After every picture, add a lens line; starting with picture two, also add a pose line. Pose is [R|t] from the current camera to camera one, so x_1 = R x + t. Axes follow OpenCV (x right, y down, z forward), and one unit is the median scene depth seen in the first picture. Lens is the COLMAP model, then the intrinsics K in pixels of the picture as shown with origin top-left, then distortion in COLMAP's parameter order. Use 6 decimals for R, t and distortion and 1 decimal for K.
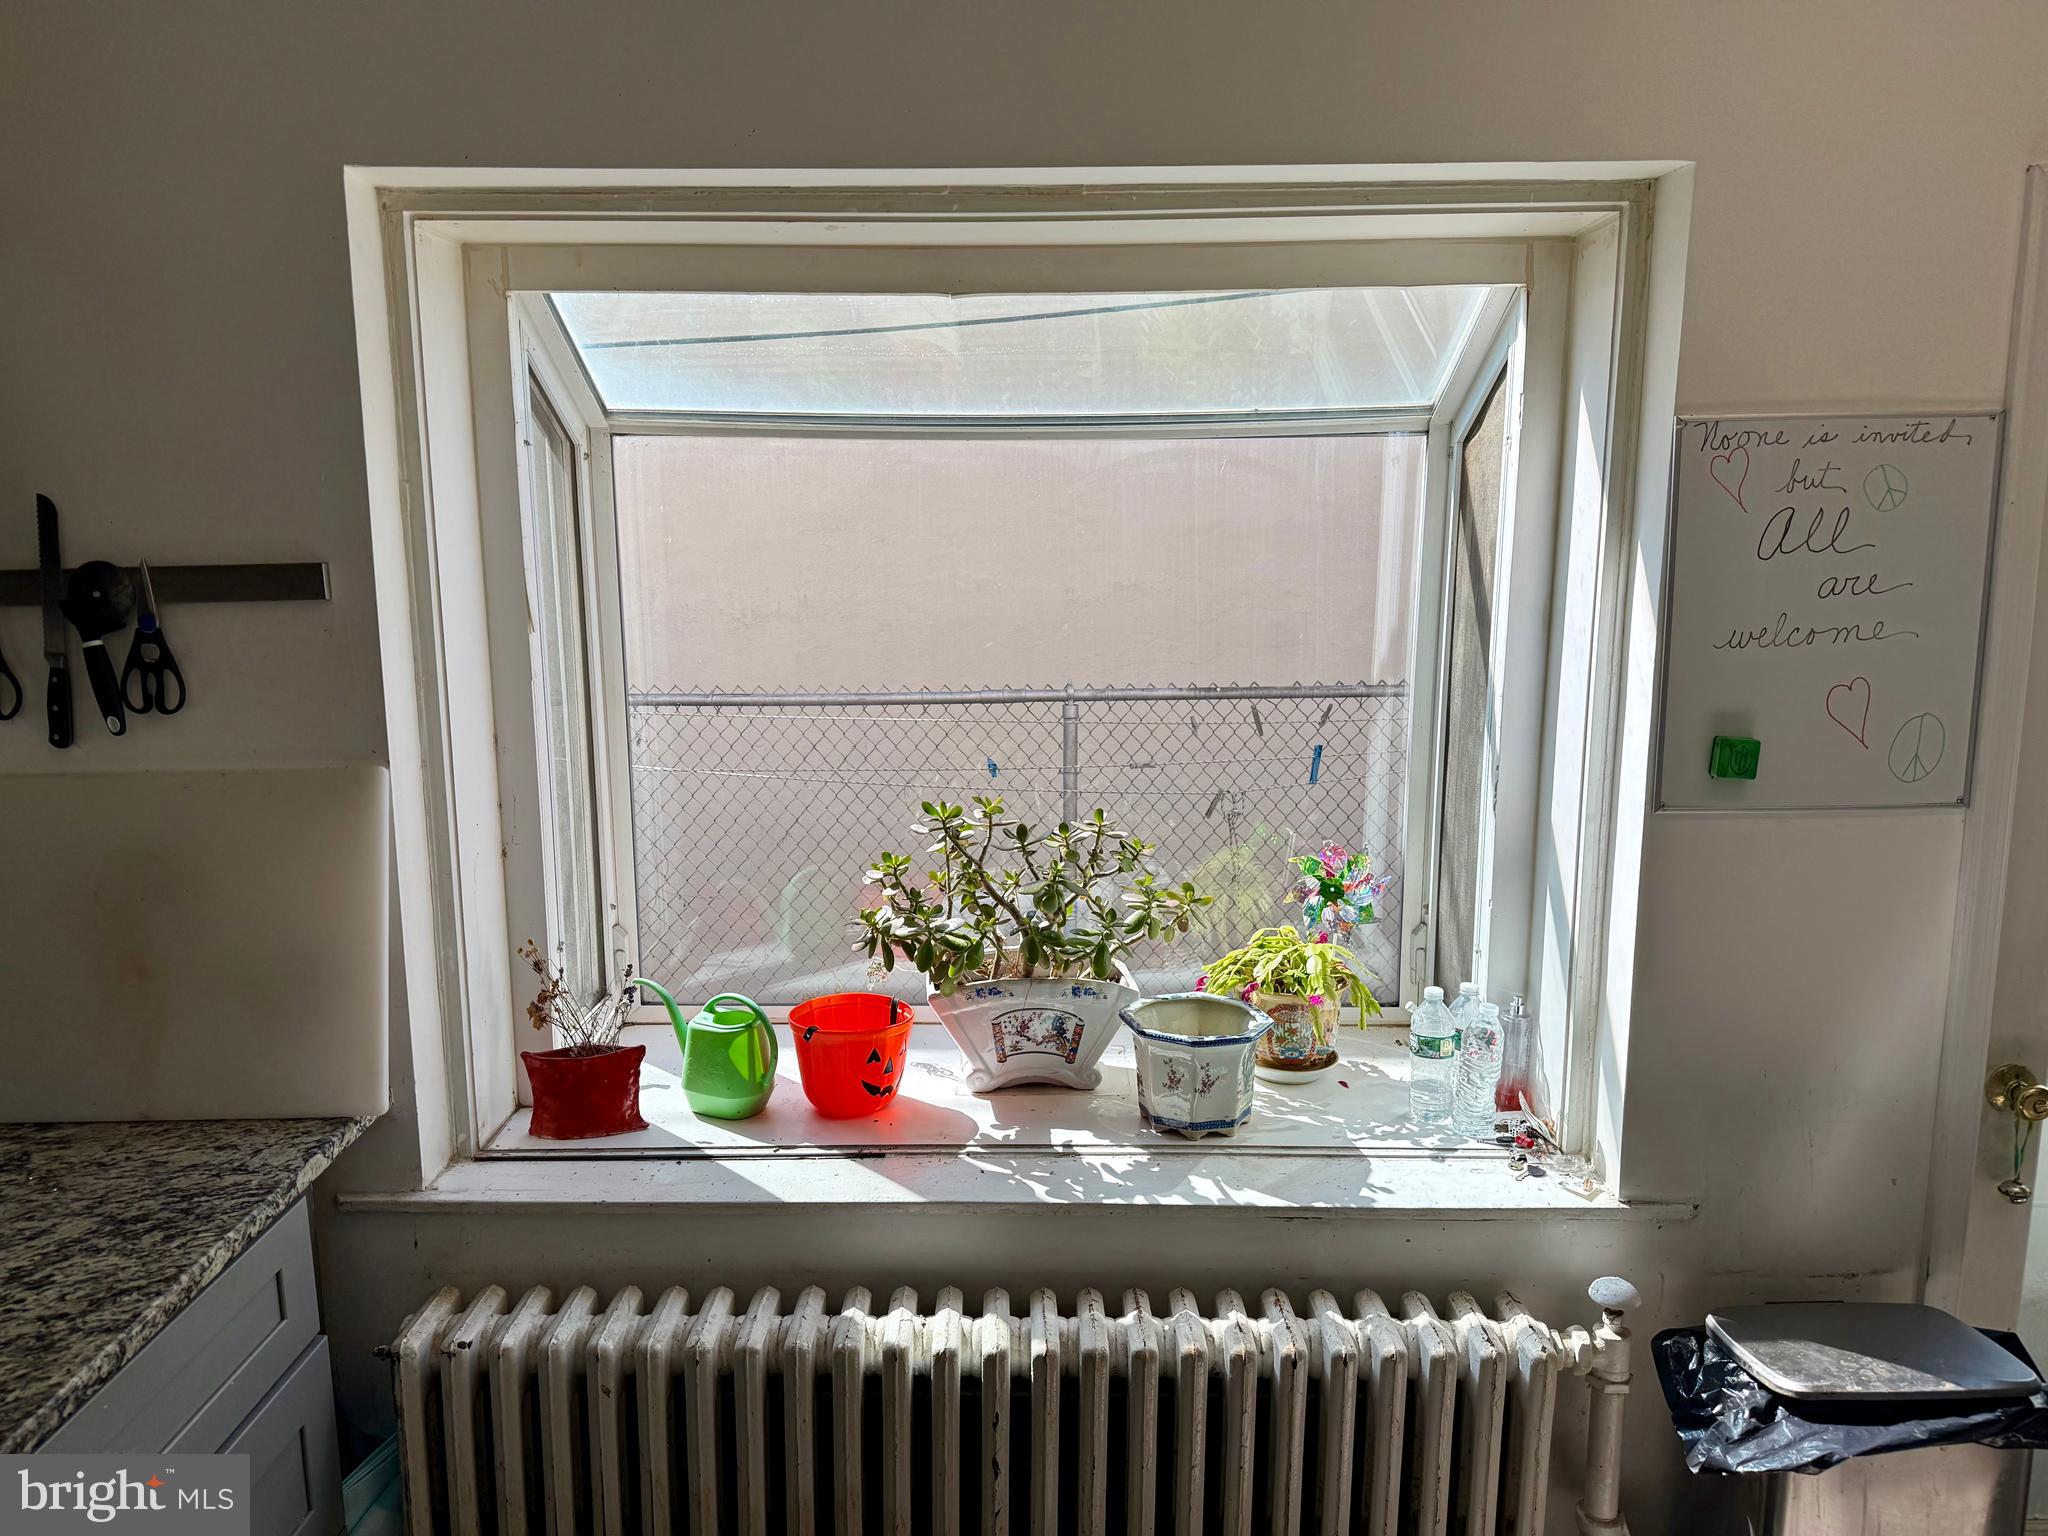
lens RADIAL K [[1431.6, 0, 1023.0], [0, 1431.6, 790.0], [0, 0, 1]] dist [0.079222, -0.103880]
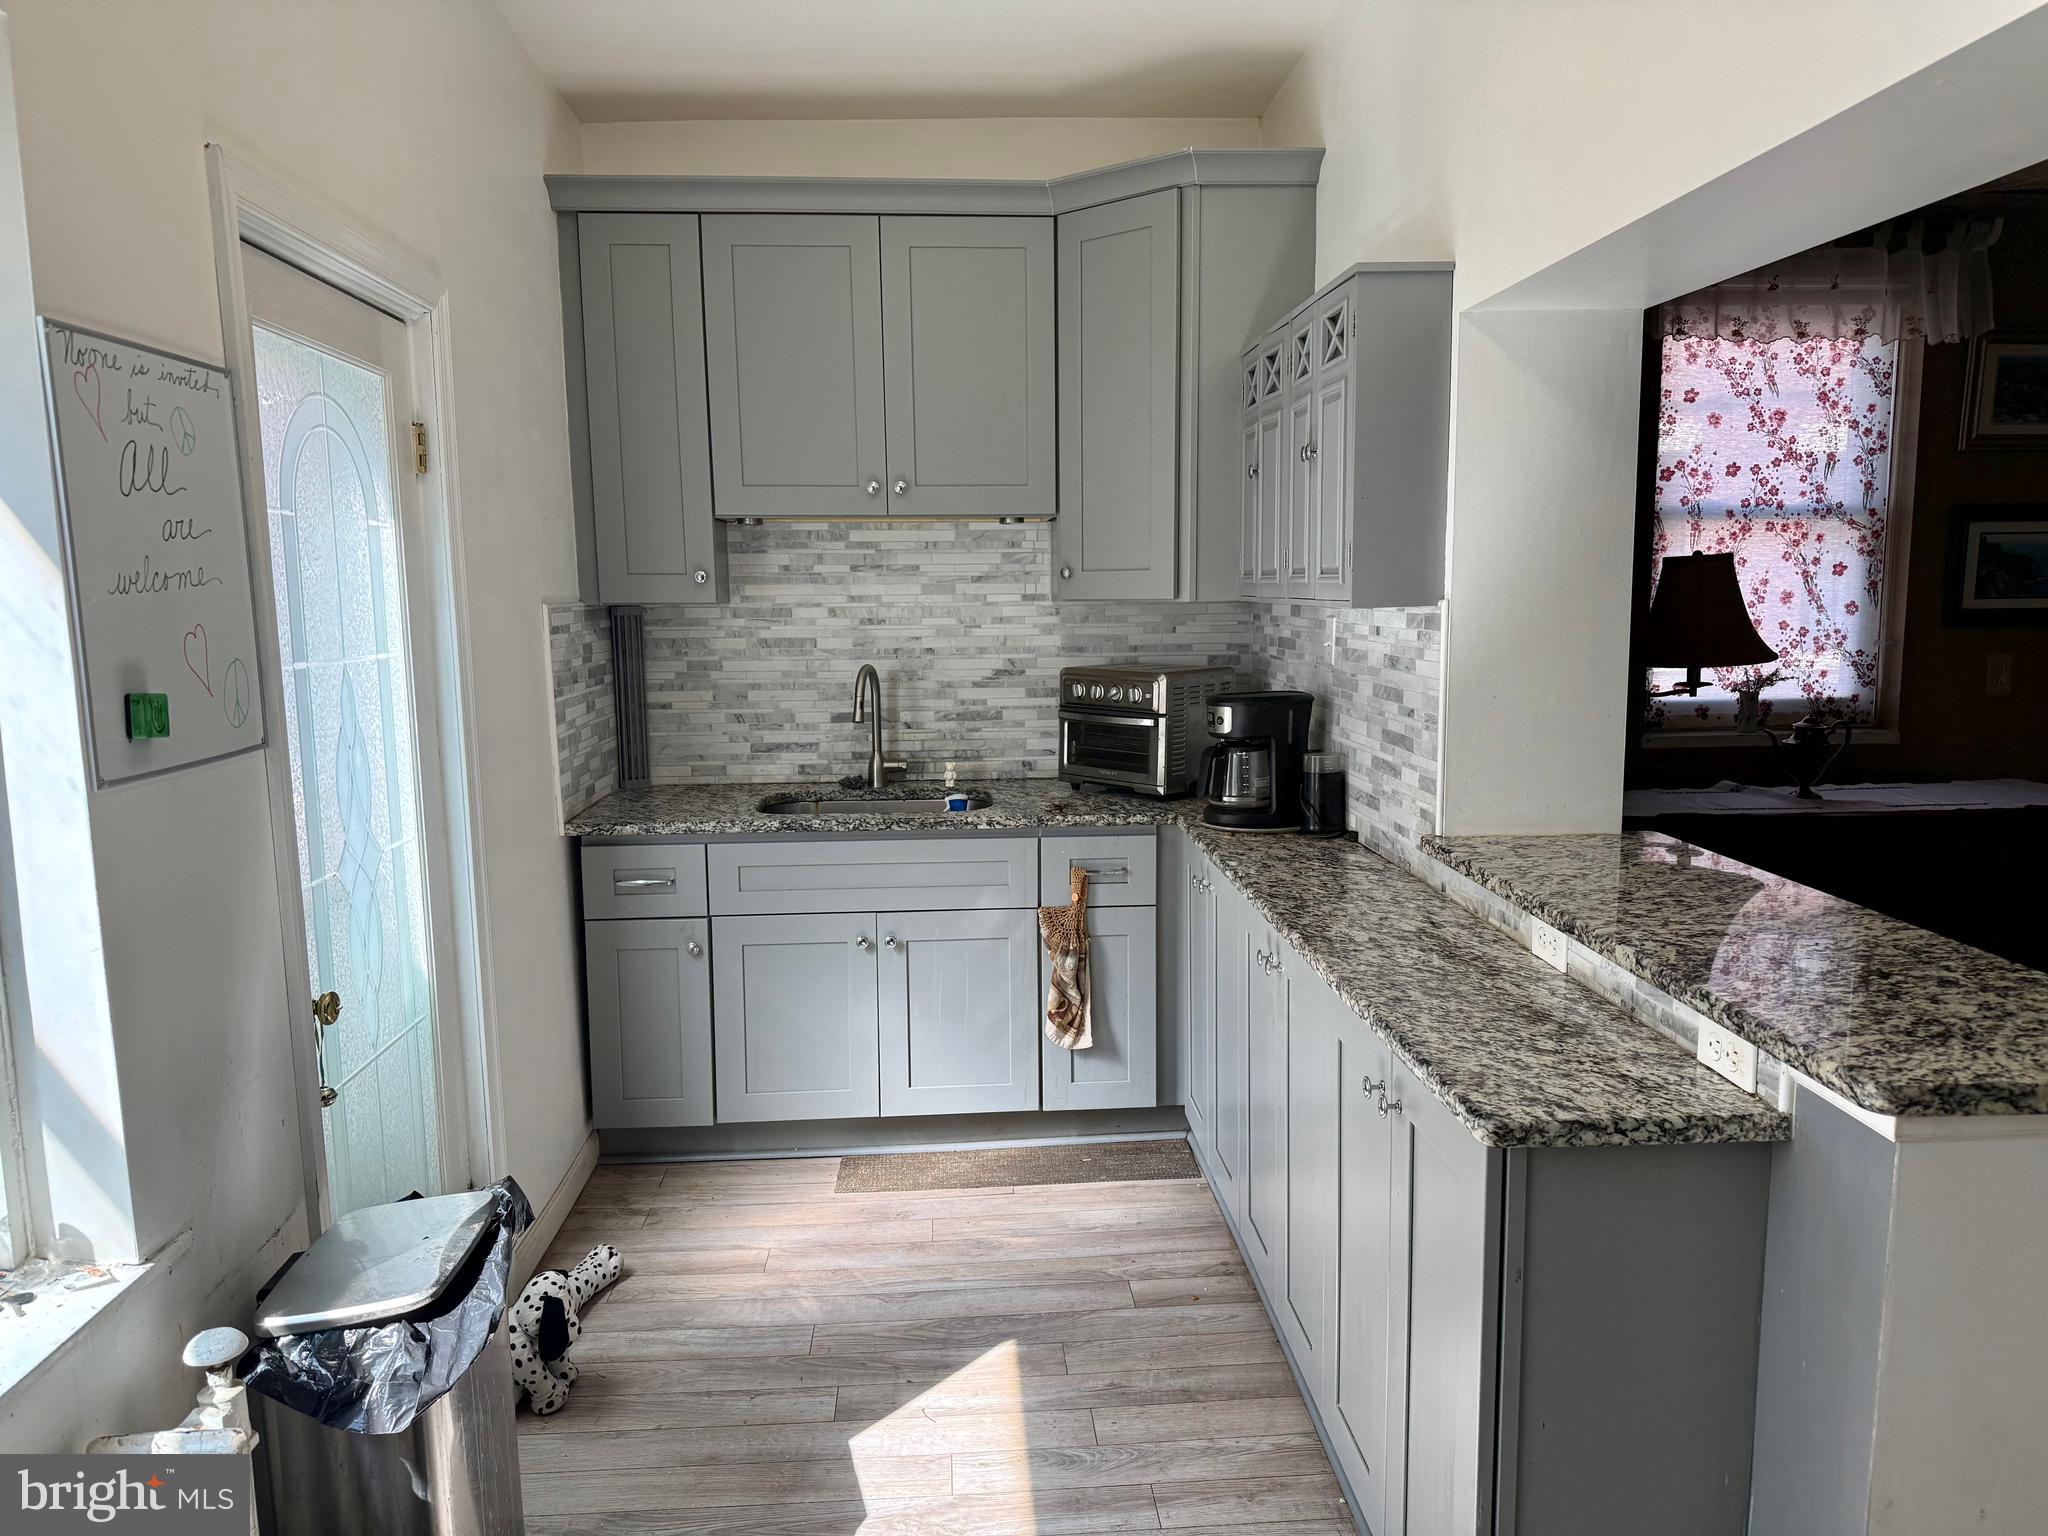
lens RADIAL K [[1431.6, 0, 1037.9], [0, 1431.6, 778.4], [0, 0, 1]] dist [0.079222, -0.103880]
pose [[-0.073691, -0.120827, 0.989935, -0.392968], [0.194367, 0.971858, 0.133090, 0.002672], [-0.978157, 0.202218, -0.048132, 0.454972]]
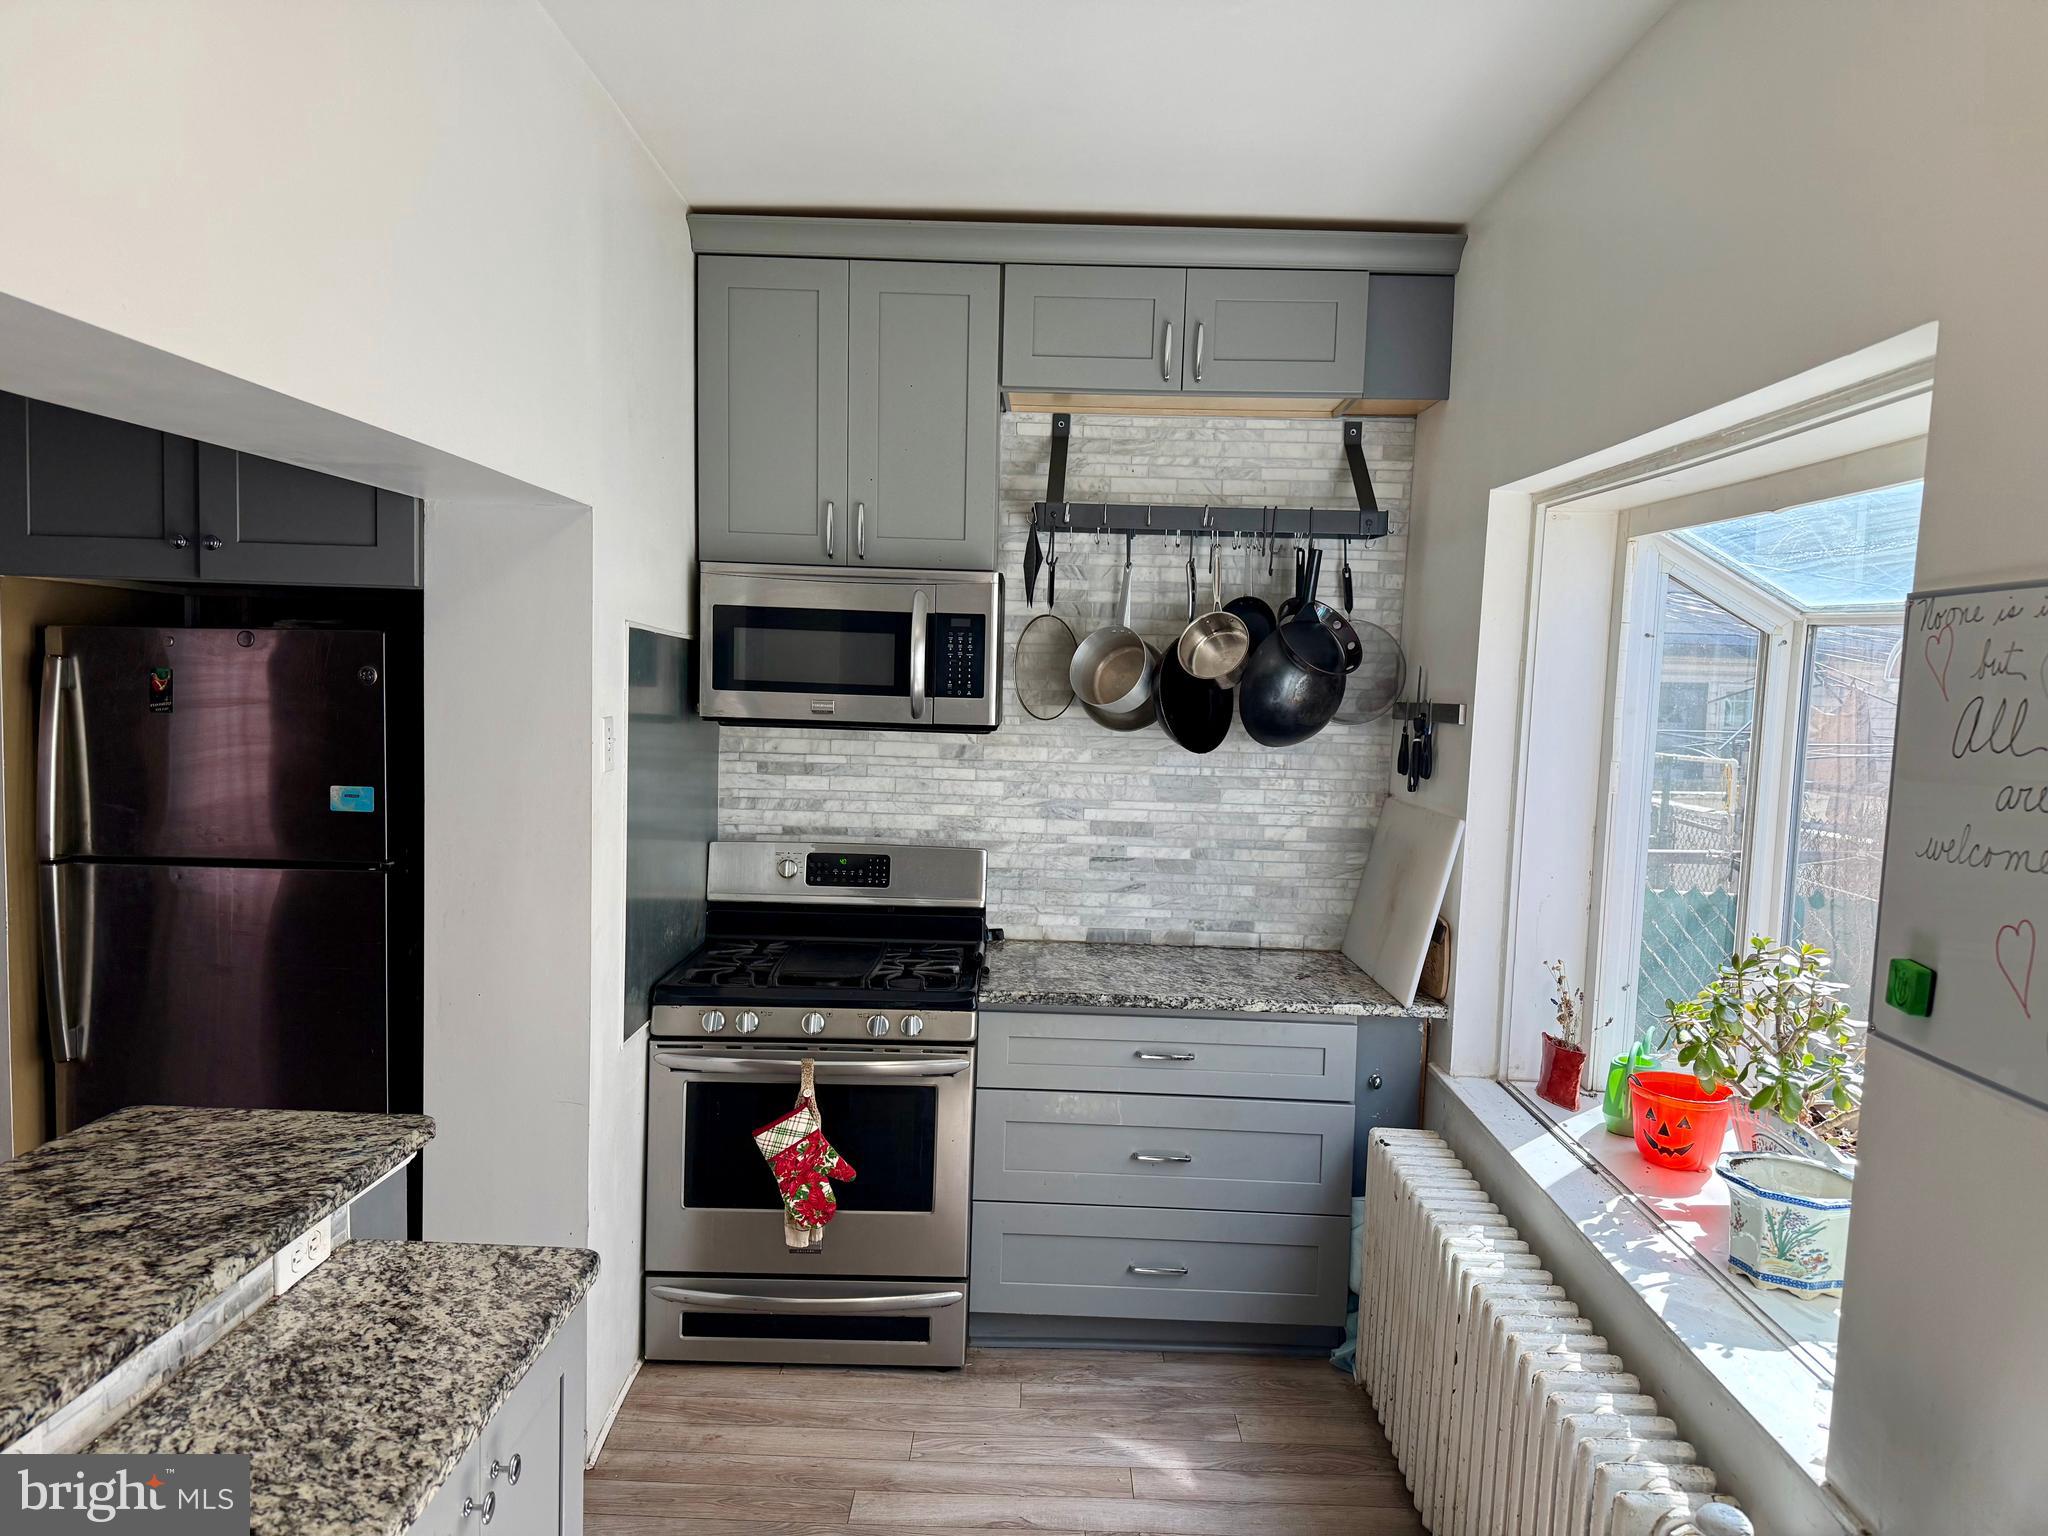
lens RADIAL K [[1431.6, 0, 1036.0], [0, 1431.6, 787.8], [0, 0, 1]] dist [0.079222, -0.103880]
pose [[-0.000893, 0.091760, -0.995781, 1.166931], [-0.215242, 0.972423, 0.089801, -0.089683], [0.976560, 0.214414, 0.018882, 0.412540]]
